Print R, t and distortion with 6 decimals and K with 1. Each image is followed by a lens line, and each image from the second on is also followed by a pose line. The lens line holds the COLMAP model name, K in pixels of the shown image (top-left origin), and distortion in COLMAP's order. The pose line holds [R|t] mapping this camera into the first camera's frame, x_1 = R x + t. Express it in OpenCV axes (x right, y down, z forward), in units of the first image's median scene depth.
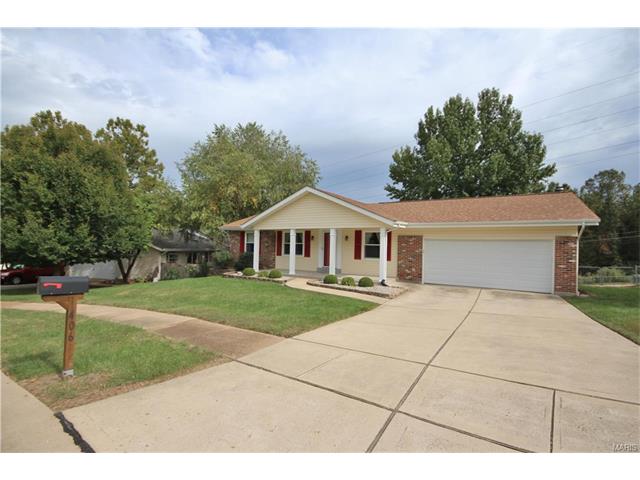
lens RADIAL K [[305.1, 0, 308.7], [0, 305.1, 243.6], [0, 0, 1]] dist [0.001081, -0.006765]
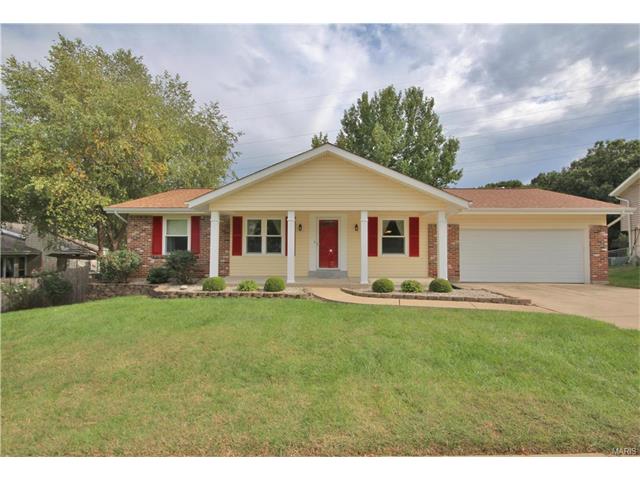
lens RADIAL K [[320.8, 0, 324.8], [0, 320.8, 241.1], [0, 0, 1]] dist [-0.003215, -0.001398]
pose [[0.850091, -0.000073, 0.526636, -0.270058], [0.008901, 0.999859, -0.014231, 0.019145], [-0.526561, 0.016785, 0.849972, 0.312192]]
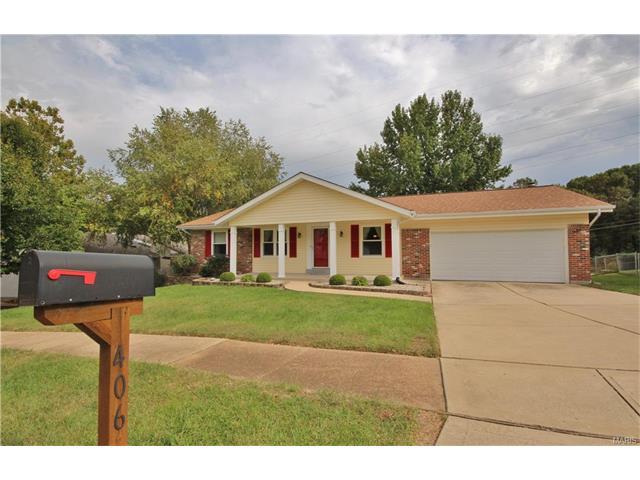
lens RADIAL K [[308.8, 0, 312.8], [0, 308.8, 246.1], [0, 0, 1]] dist [0.001275, -0.008611]
pose [[0.976504, -0.020846, 0.214487, -0.119883], [0.023991, 0.999639, -0.012070, 0.020689], [-0.214159, 0.016932, 0.976652, 0.111006]]
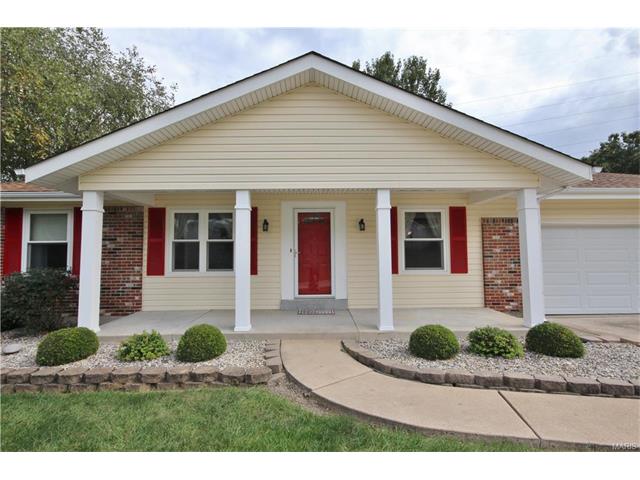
lens RADIAL K [[335.5, 0, 320.0], [0, 335.5, 240.0], [0, 0, 1]] dist [0.002845, 0.000621]
pose [[0.825868, 0.007733, 0.563811, -0.148729], [0.020520, 0.998831, -0.043757, 0.017648], [-0.563491, 0.047707, 0.824744, 0.513936]]
